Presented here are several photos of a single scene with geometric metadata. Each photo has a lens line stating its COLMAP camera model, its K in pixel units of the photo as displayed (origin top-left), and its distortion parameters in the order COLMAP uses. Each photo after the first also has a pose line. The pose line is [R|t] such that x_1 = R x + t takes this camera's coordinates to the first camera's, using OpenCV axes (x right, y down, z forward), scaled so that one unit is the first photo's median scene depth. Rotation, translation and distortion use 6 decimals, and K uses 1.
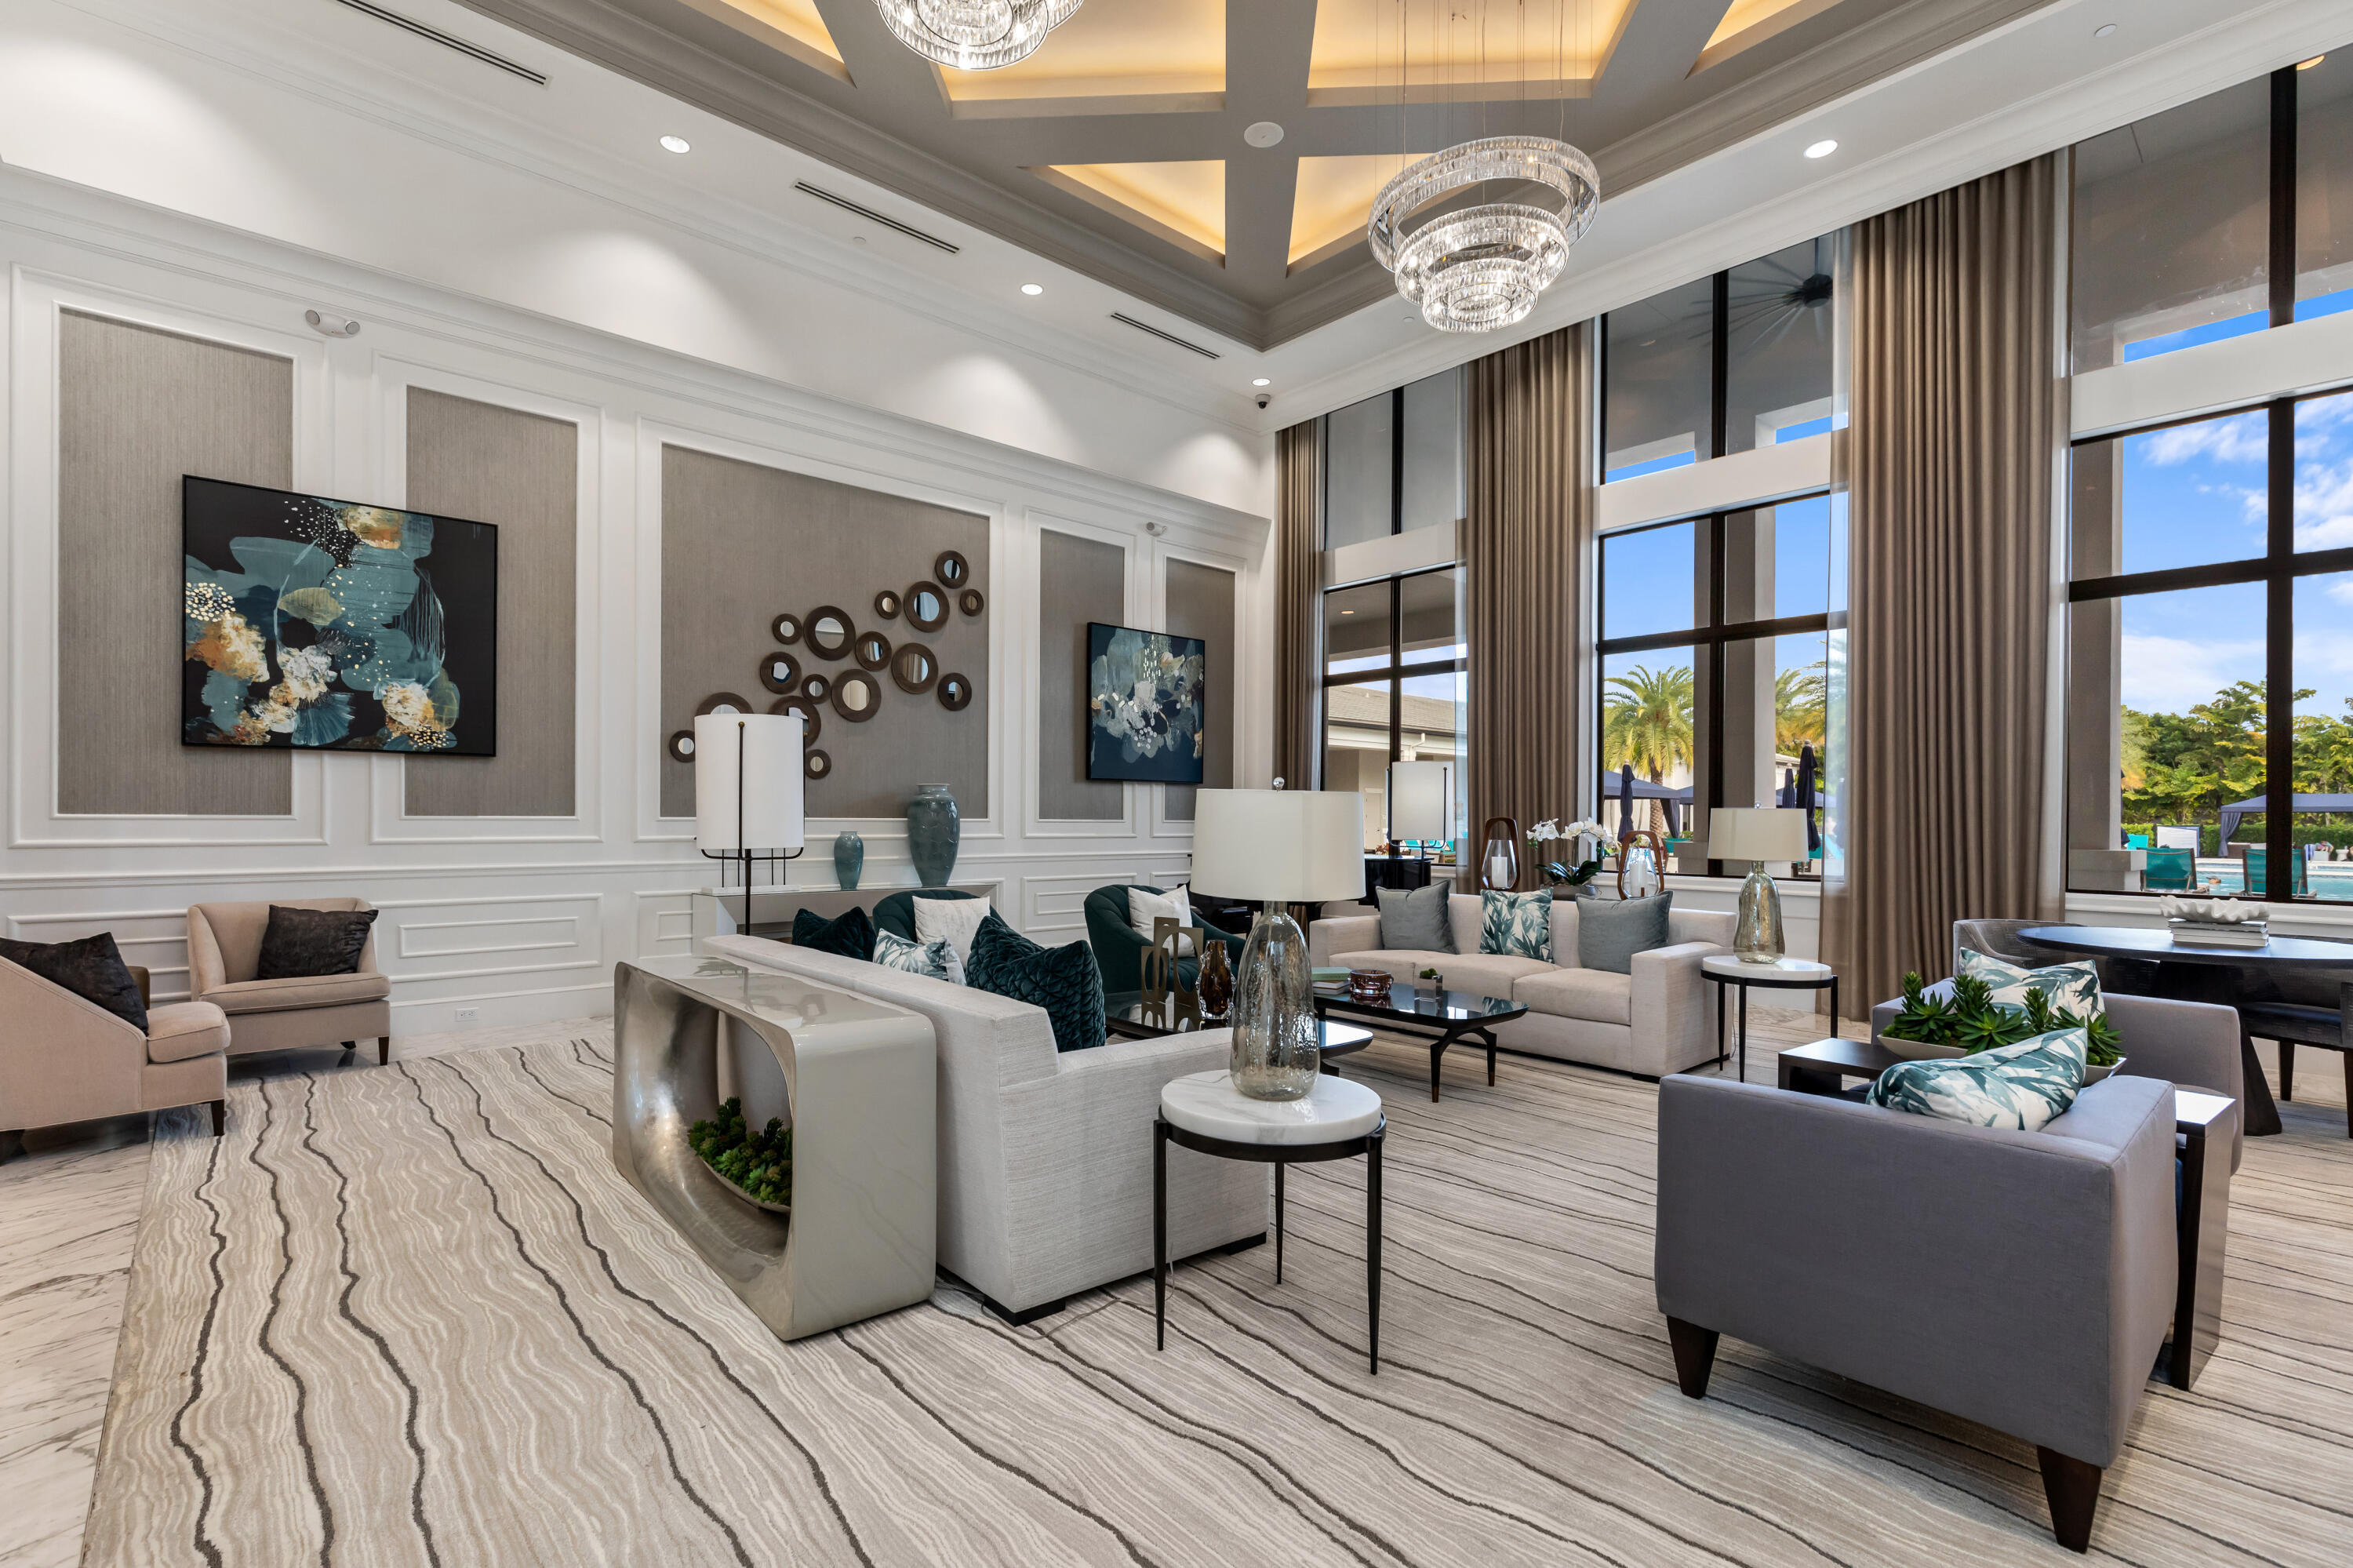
lens RADIAL K [[1070.2, 0, 1167.8], [0, 1070.2, 805.9], [0, 0, 1]] dist [0.005864, 0.000192]
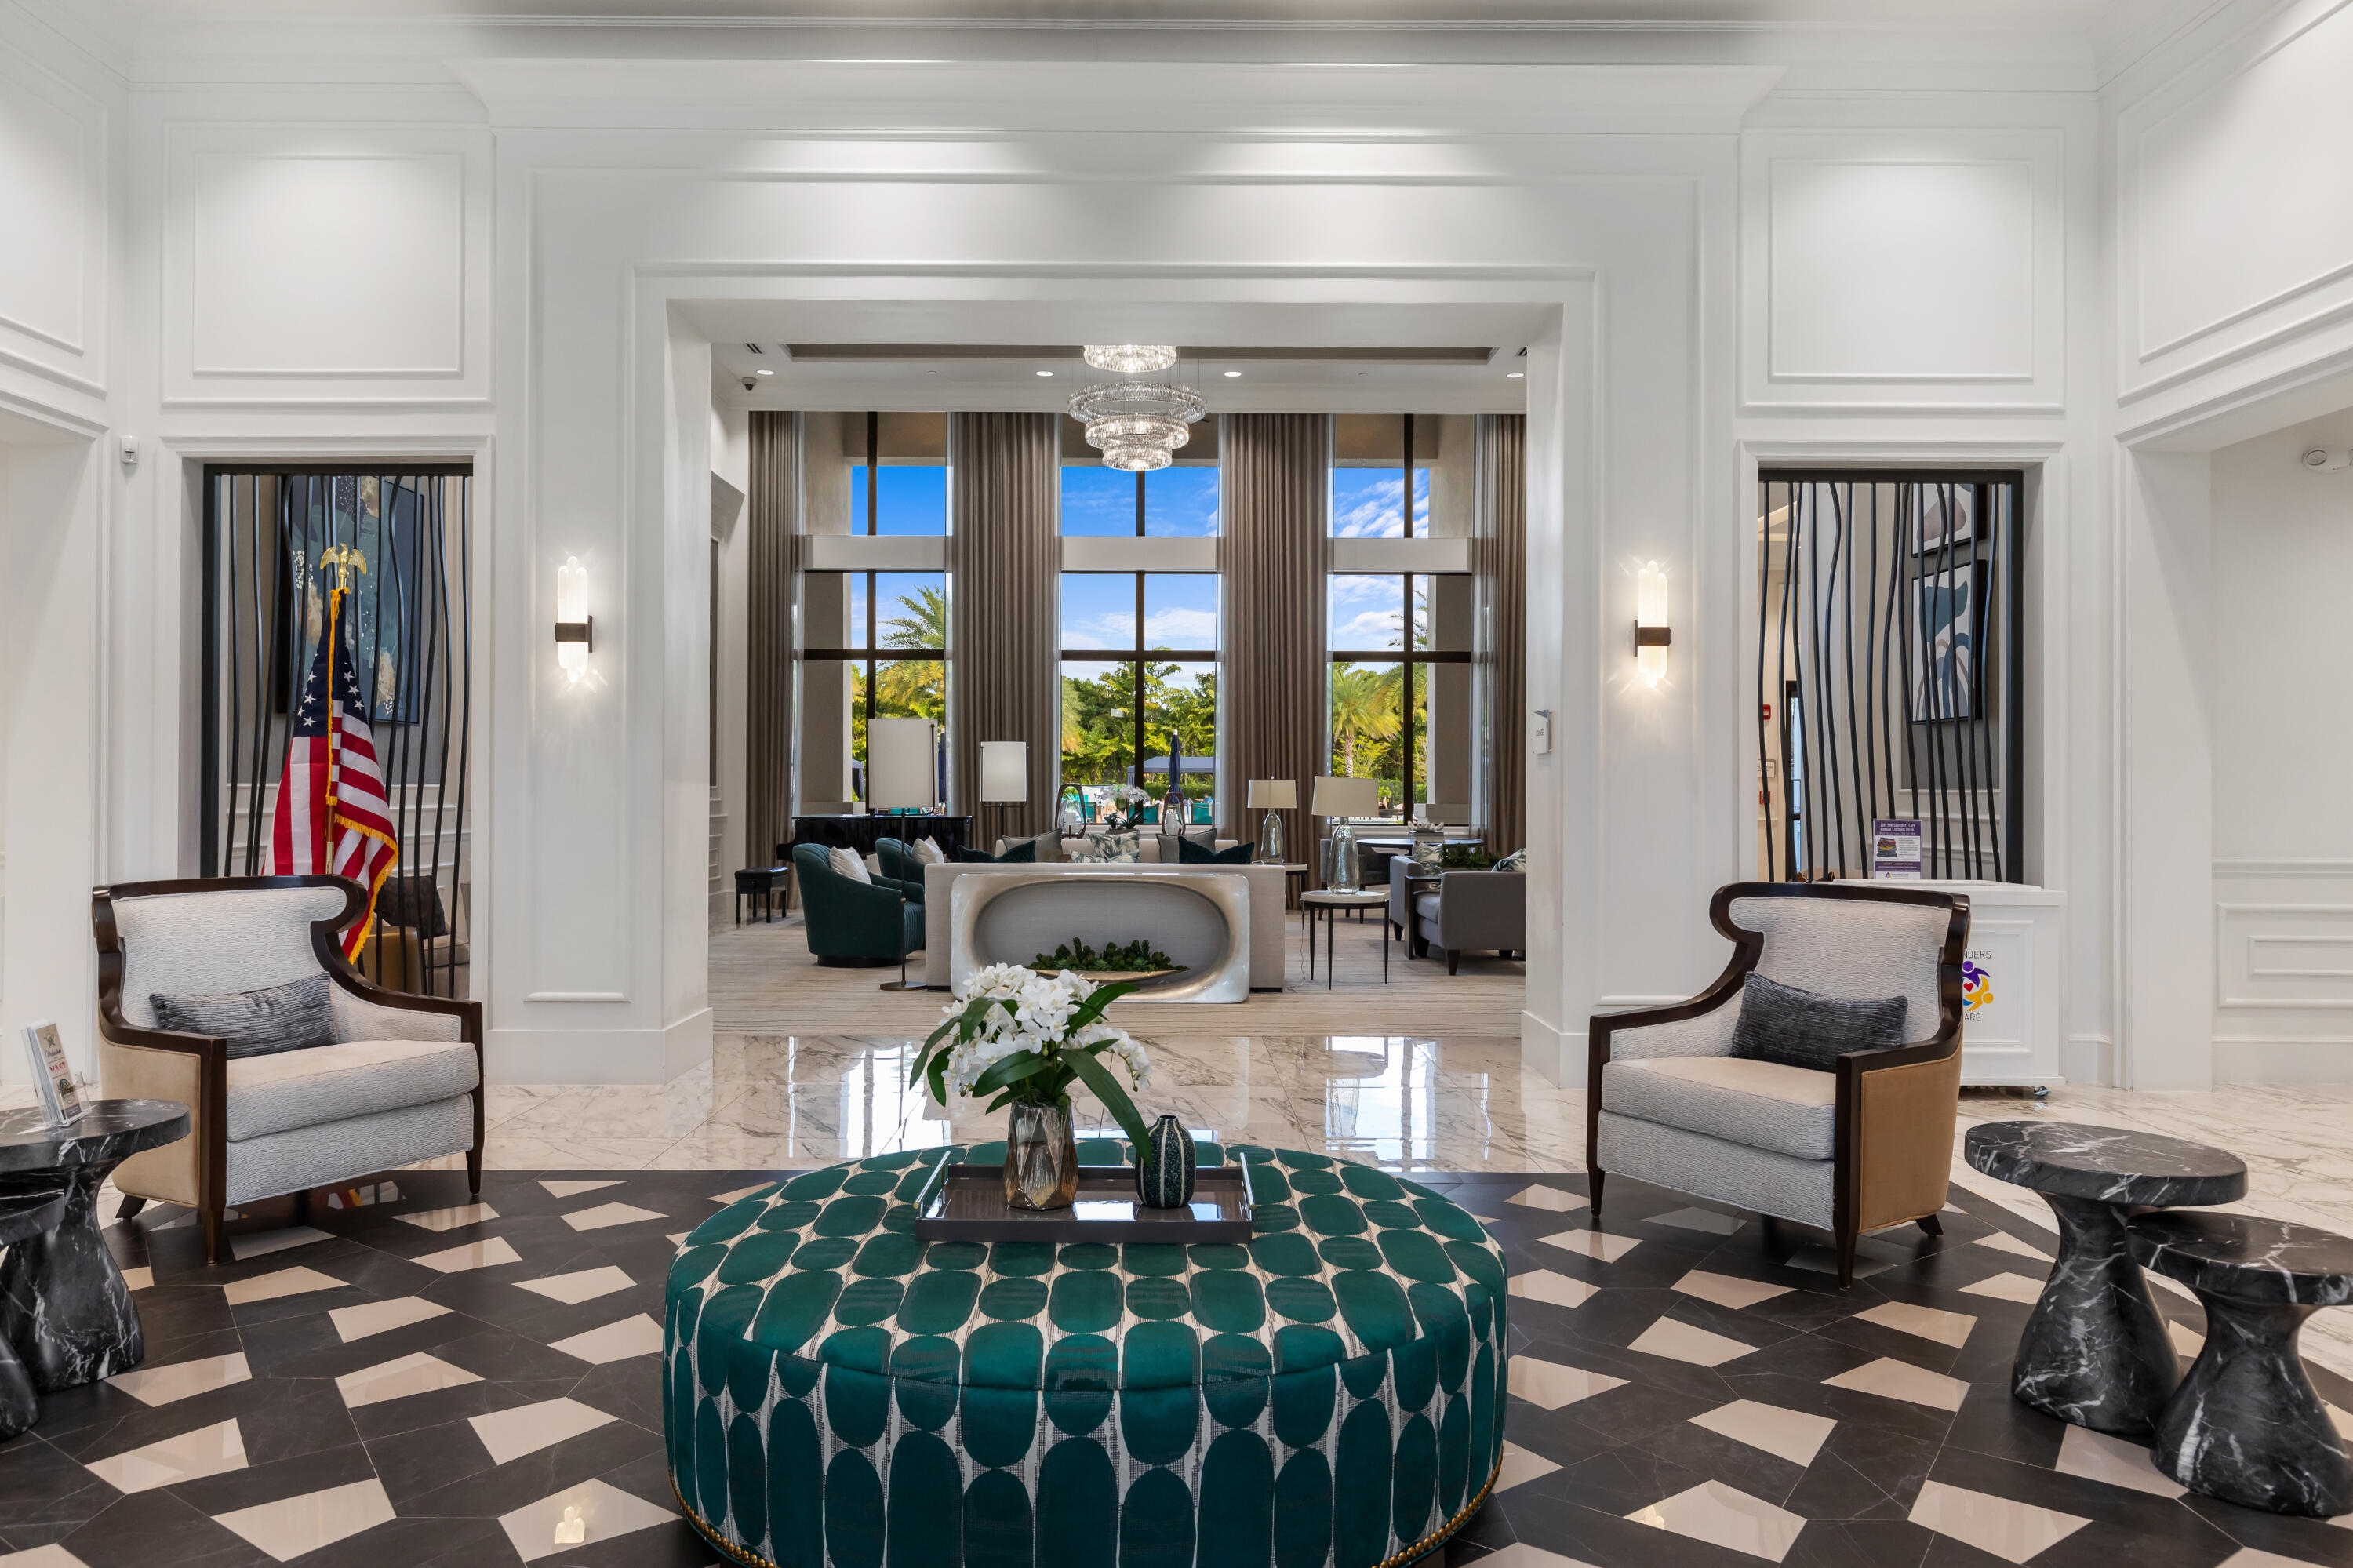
lens RADIAL K [[1557.8, 0, 1178.3], [0, 1557.8, 777.2], [0, 0, 1]] dist [0.001303, -0.000003]
pose [[0.649768, -0.001768, 0.760131, -0.191432], [-0.006010, 0.999954, 0.007463, -0.001475], [-0.760109, -0.009417, 0.649728, -0.074993]]
